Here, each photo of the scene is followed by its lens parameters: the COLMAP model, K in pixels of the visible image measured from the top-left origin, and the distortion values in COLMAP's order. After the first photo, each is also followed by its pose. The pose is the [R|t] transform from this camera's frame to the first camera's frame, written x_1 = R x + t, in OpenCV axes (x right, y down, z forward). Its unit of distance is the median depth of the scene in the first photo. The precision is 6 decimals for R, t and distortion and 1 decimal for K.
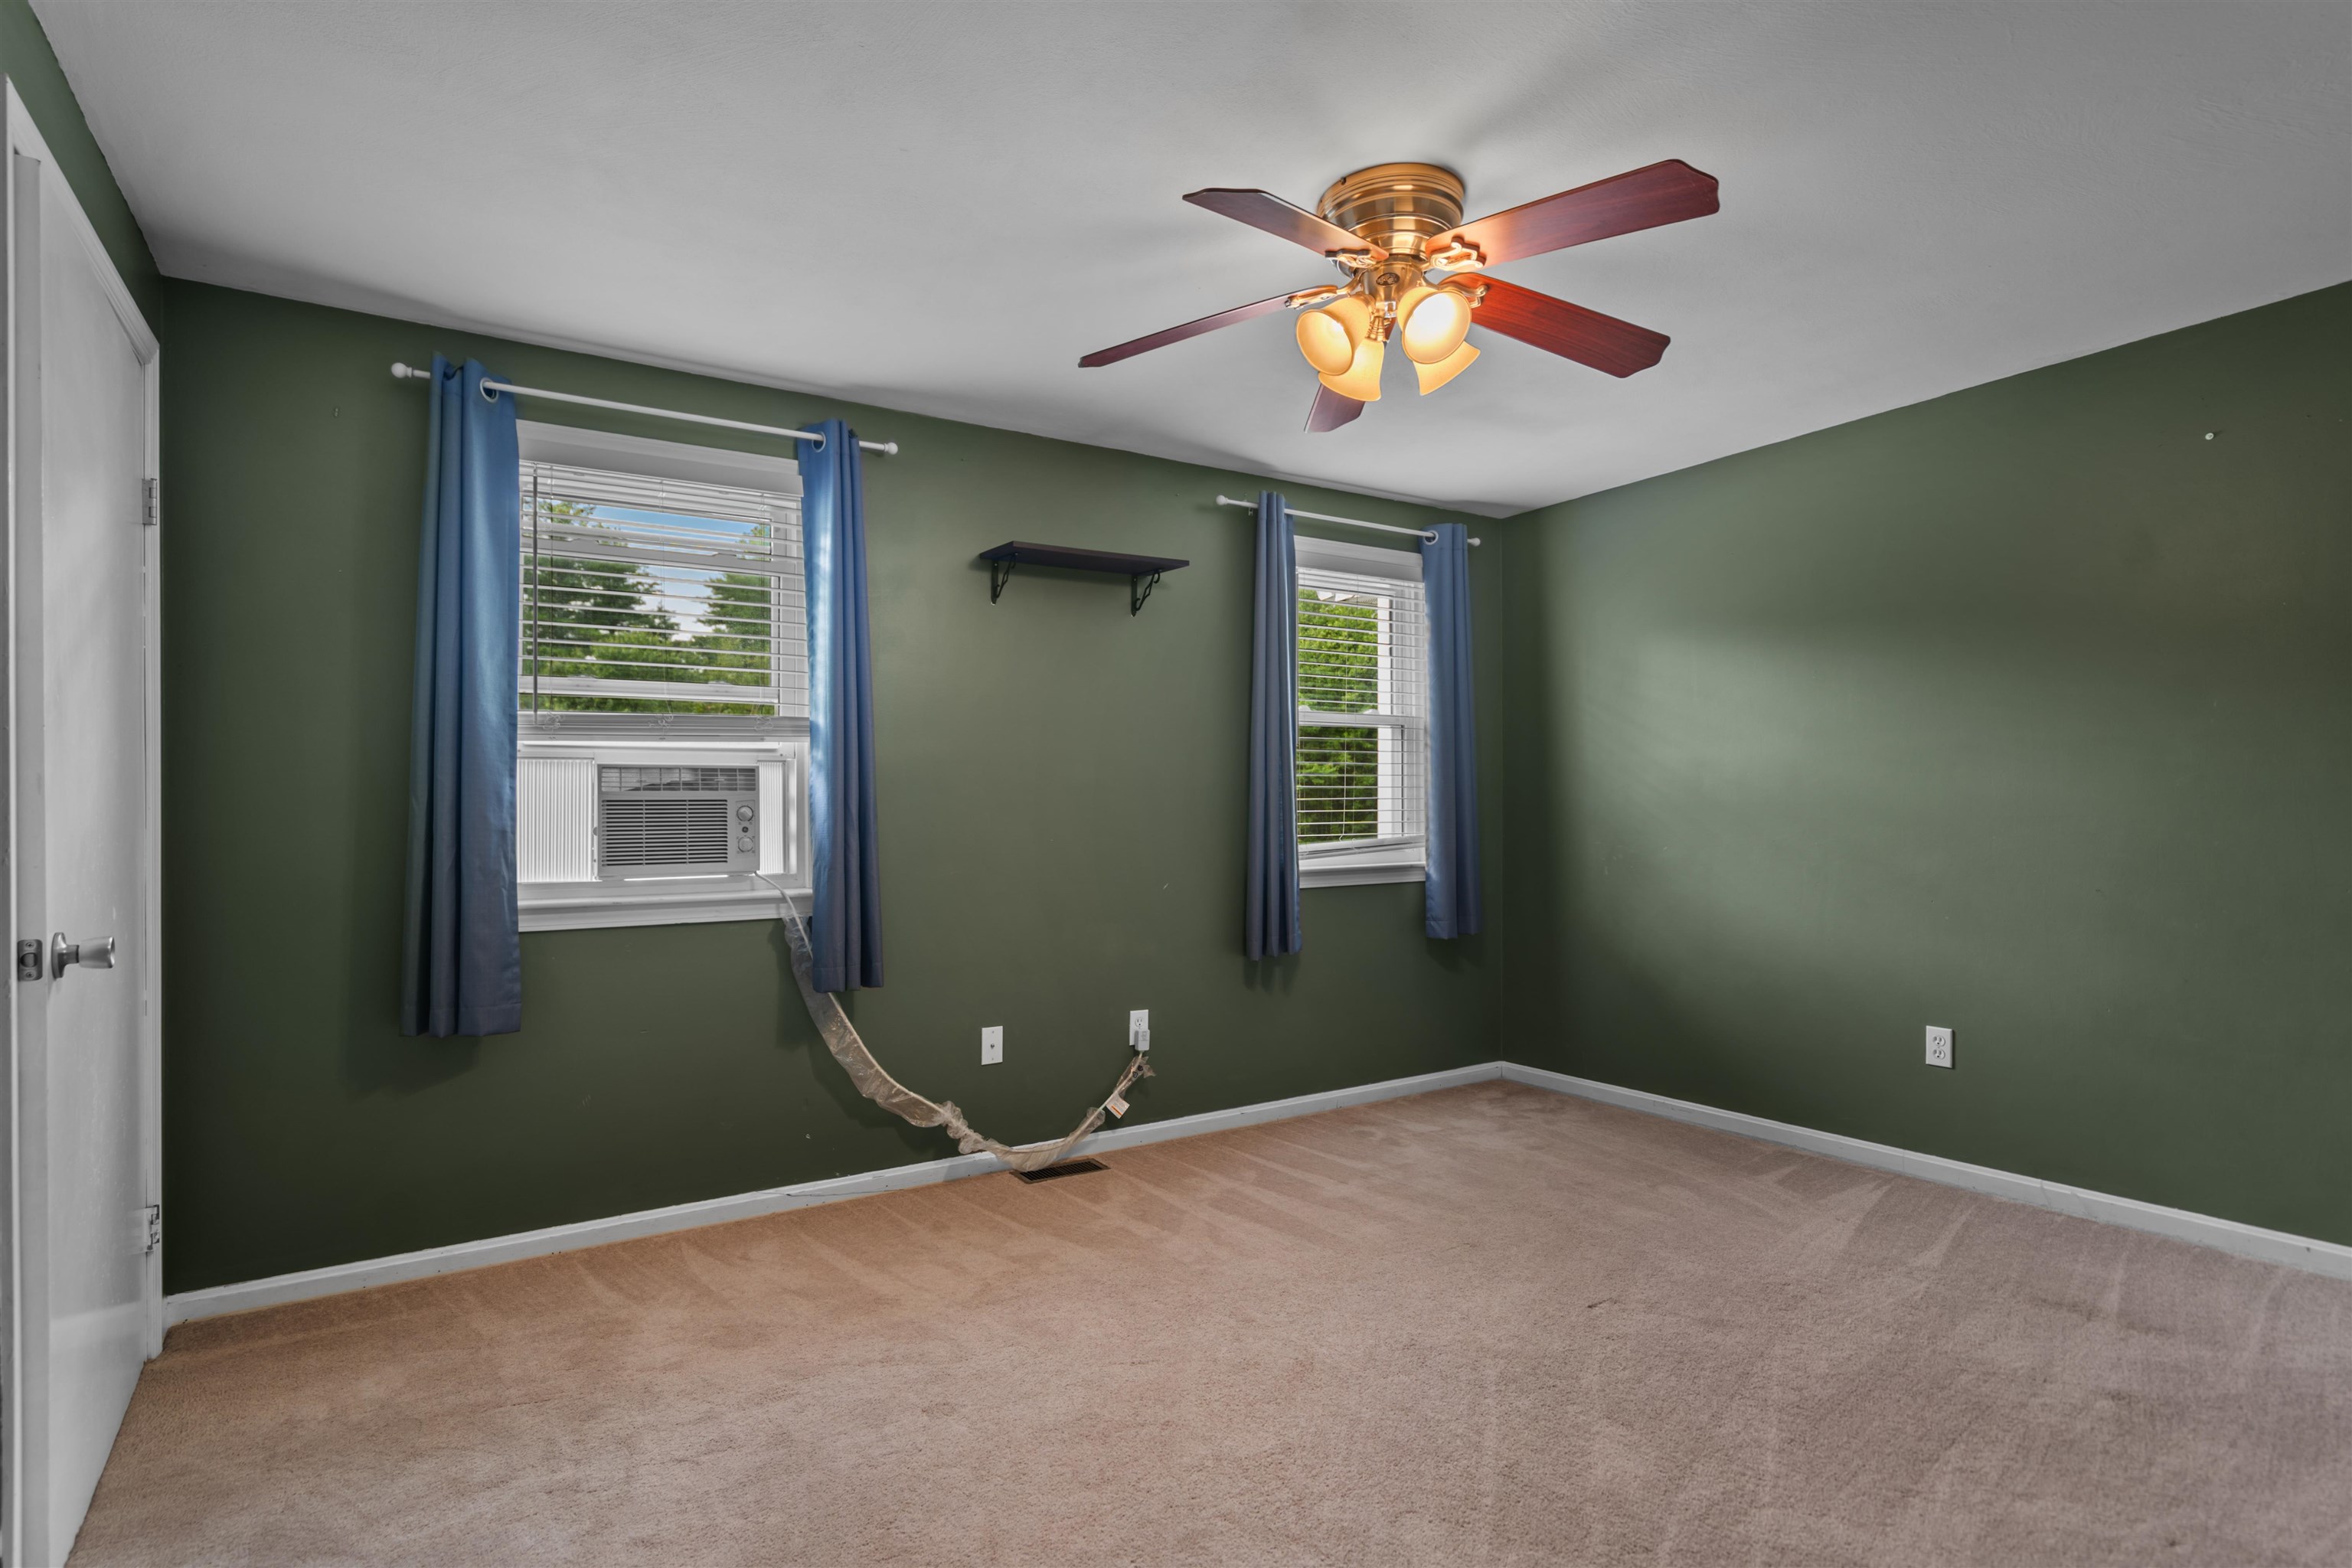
lens RADIAL K [[1190.1, 0, 1208.3], [0, 1190.1, 791.7], [0, 0, 1]] dist [0.002197, 0.000253]
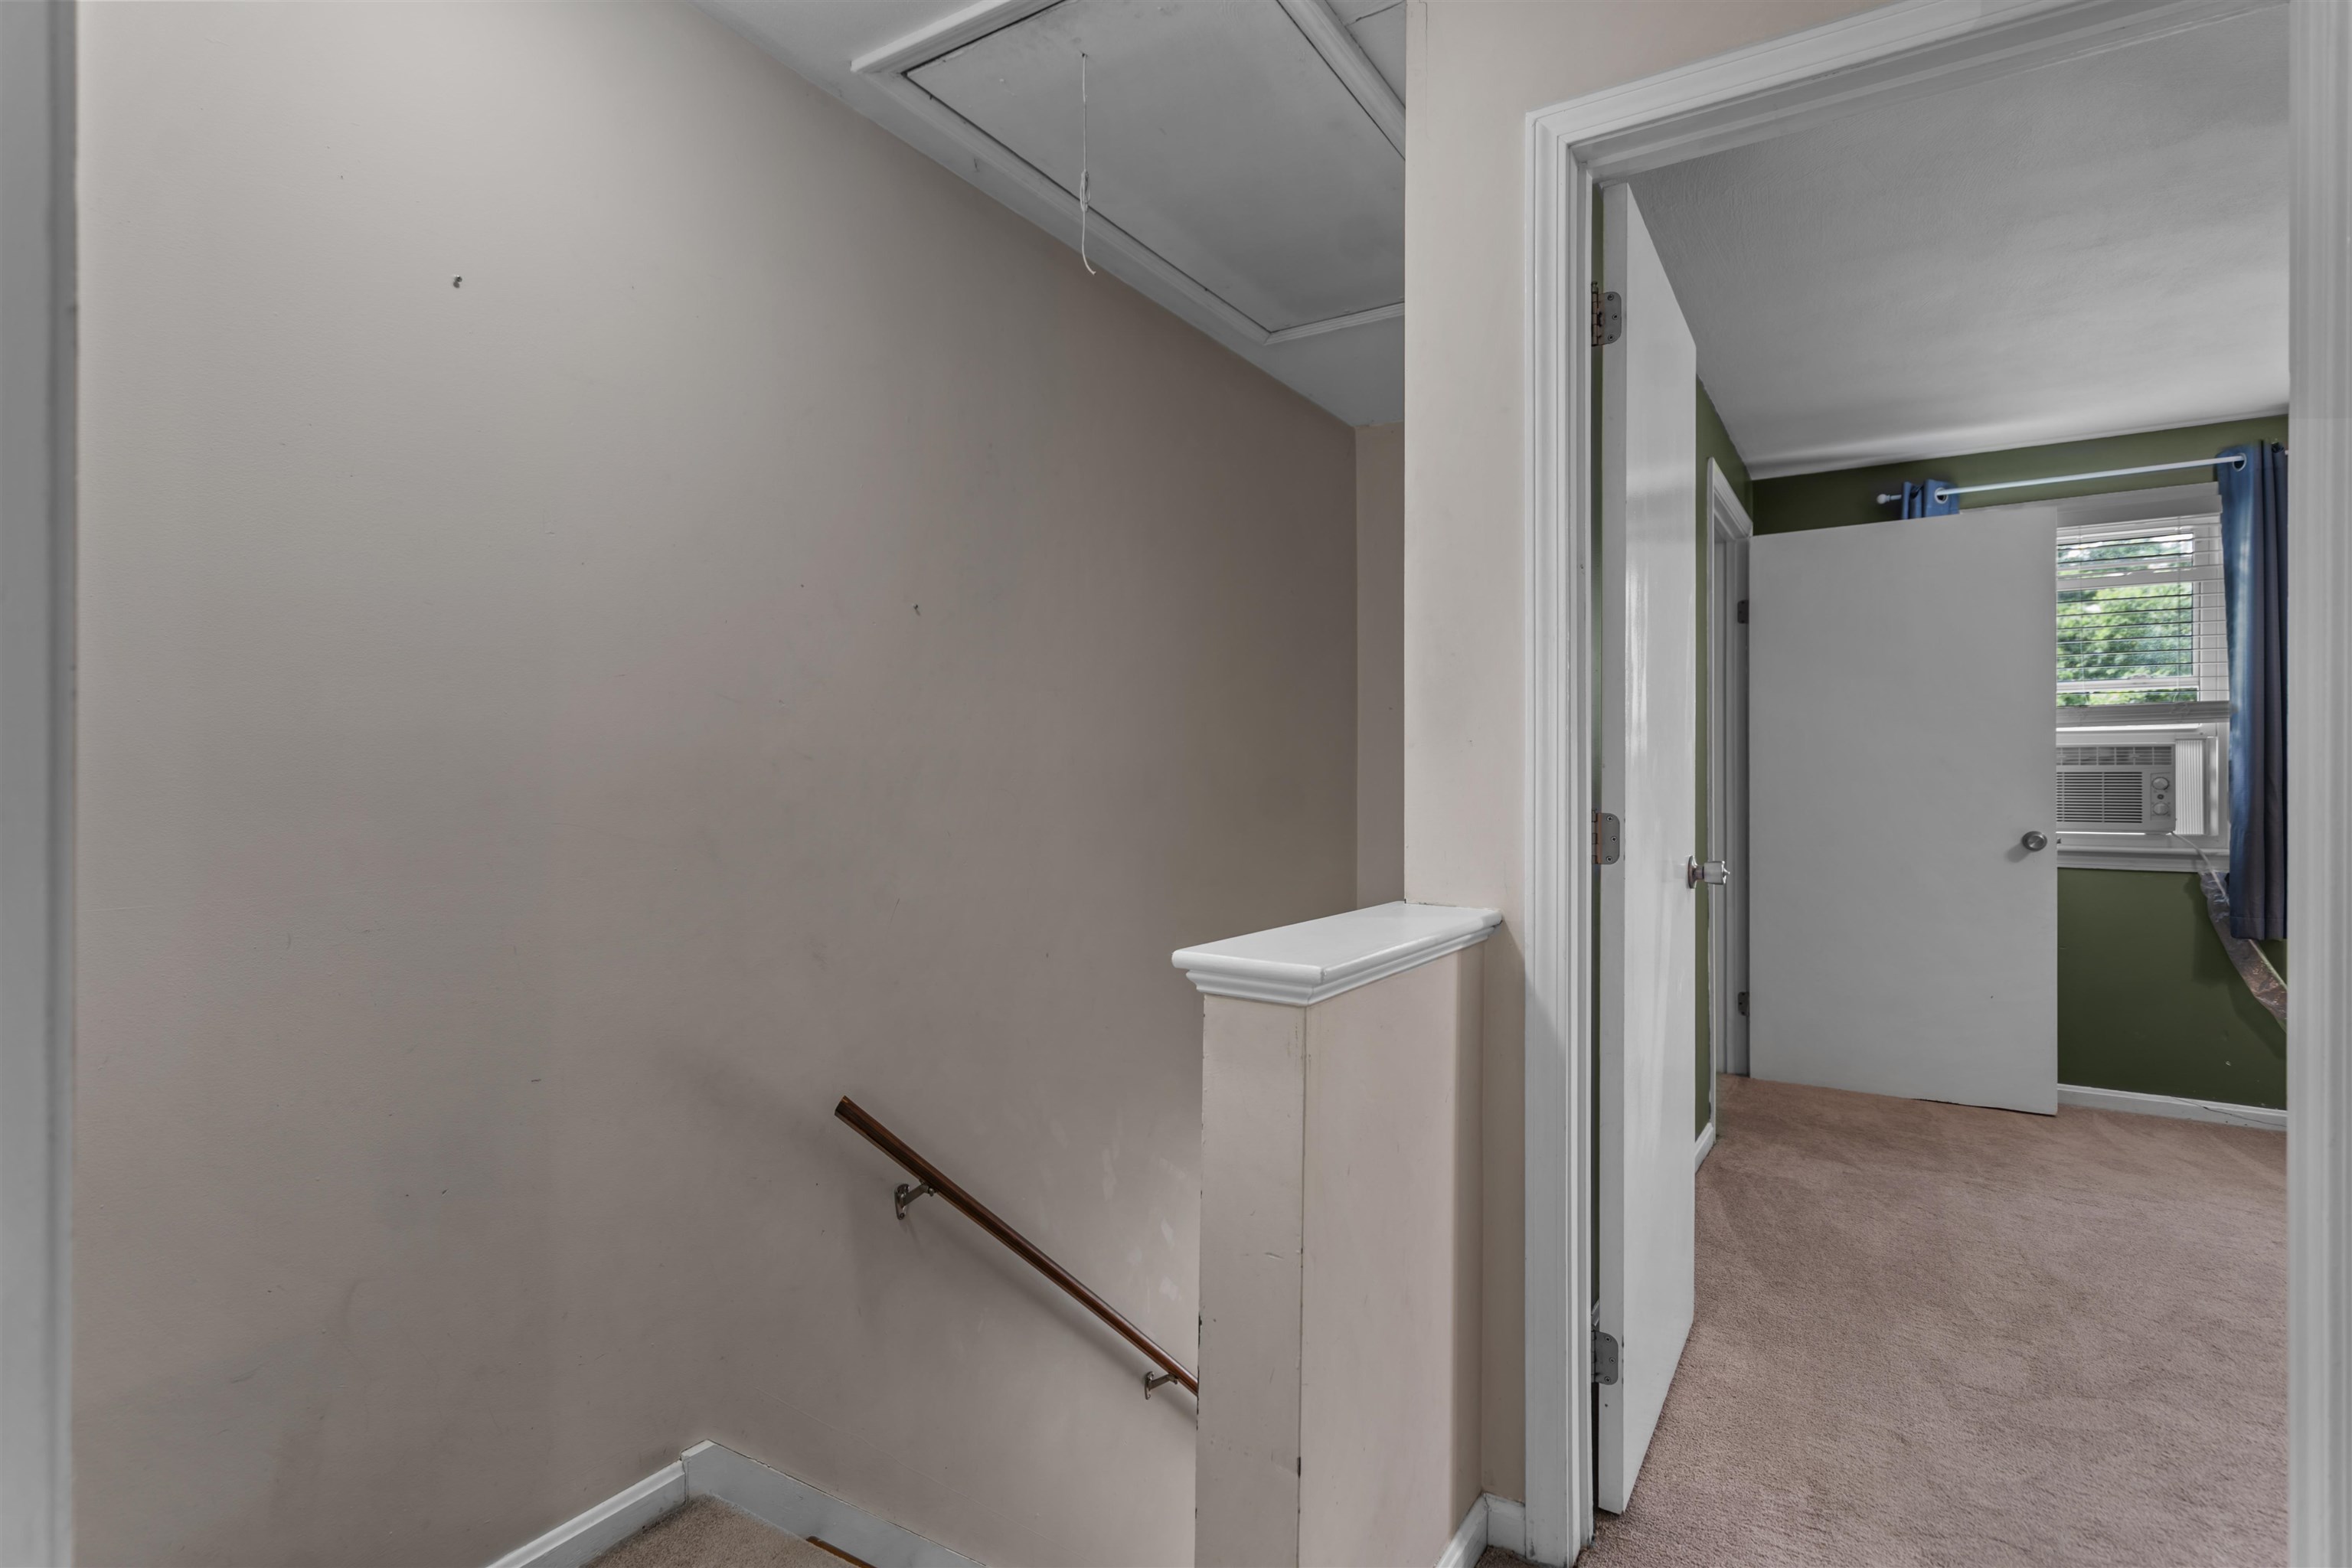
lens RADIAL K [[1169.3, 0, 1121.9], [0, 1169.3, 781.4], [0, 0, 1]] dist [-0.001804, -0.000037]
pose [[0.385880, 0.011592, -0.922476, 0.300770], [0.006101, 0.999867, 0.015117, -0.008205], [0.922529, -0.011462, 0.385758, -0.437906]]
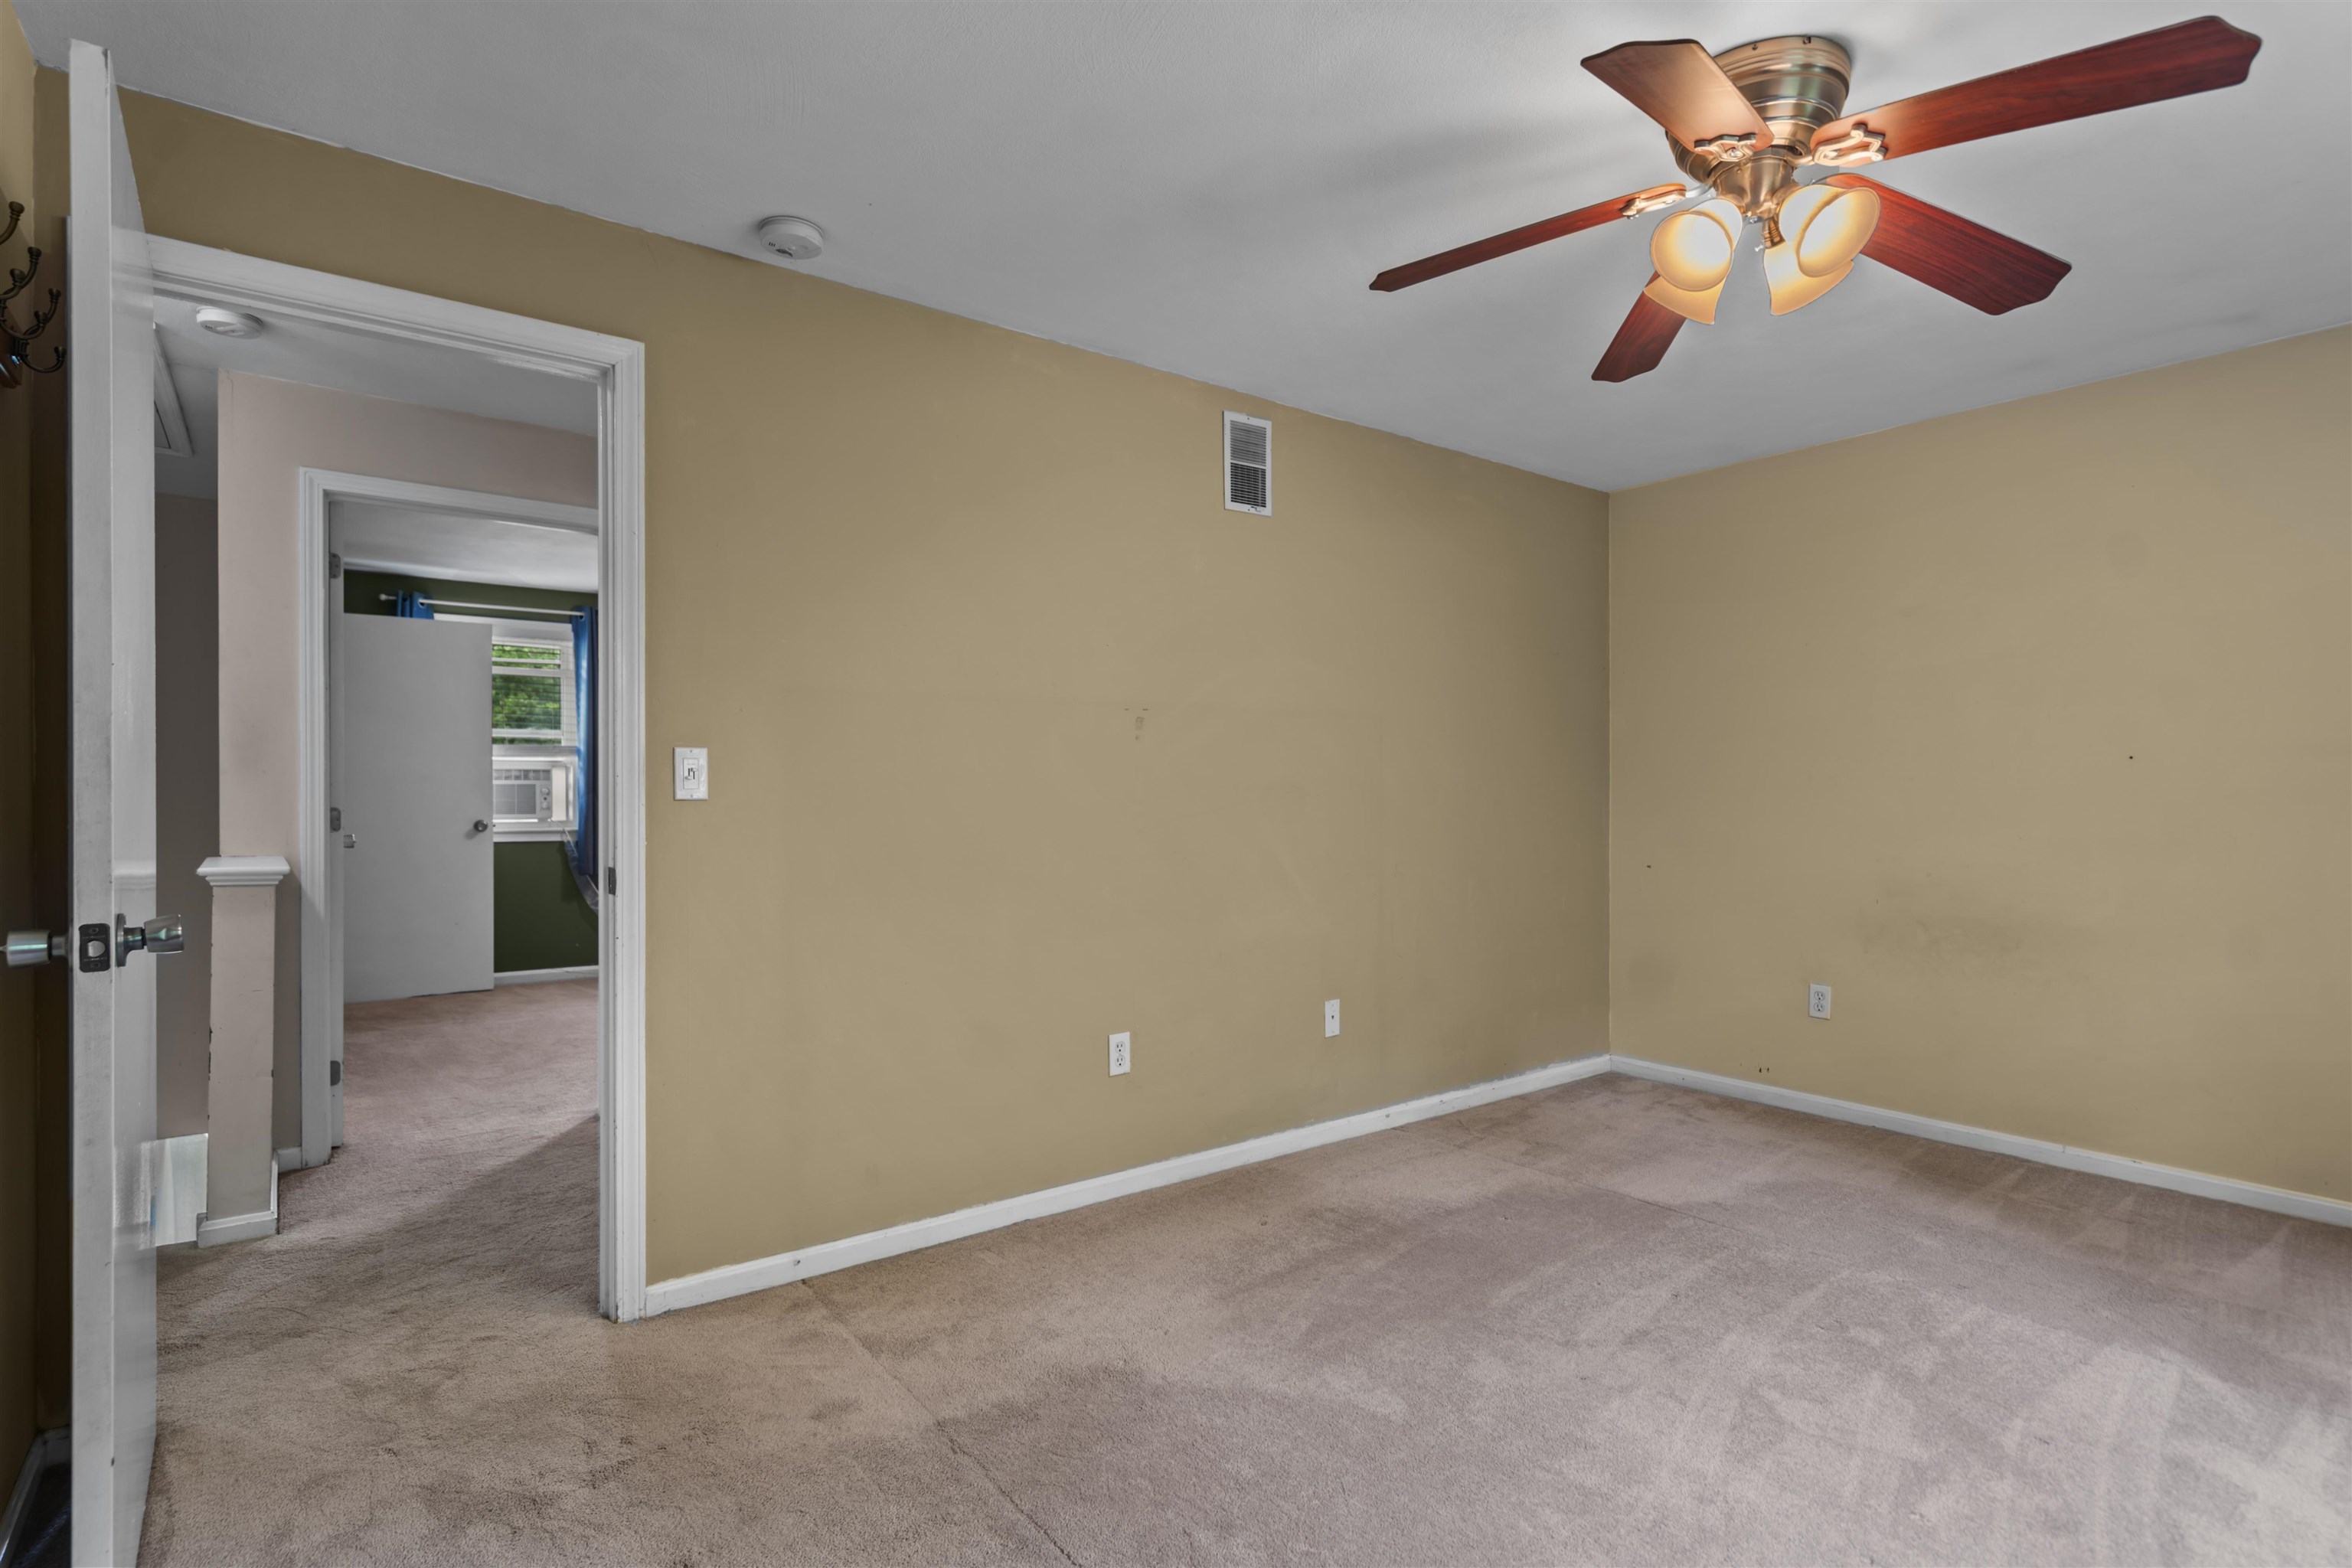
lens RADIAL K [[1161.5, 0, 1182.4], [0, 1161.5, 807.3], [0, 0, 1]] dist [0.000154, 0.000841]
pose [[0.997631, 0.013334, 0.067484, 0.604557], [-0.015136, 0.999540, 0.026268, -0.024356], [-0.067103, -0.027227, 0.997374, -1.142588]]
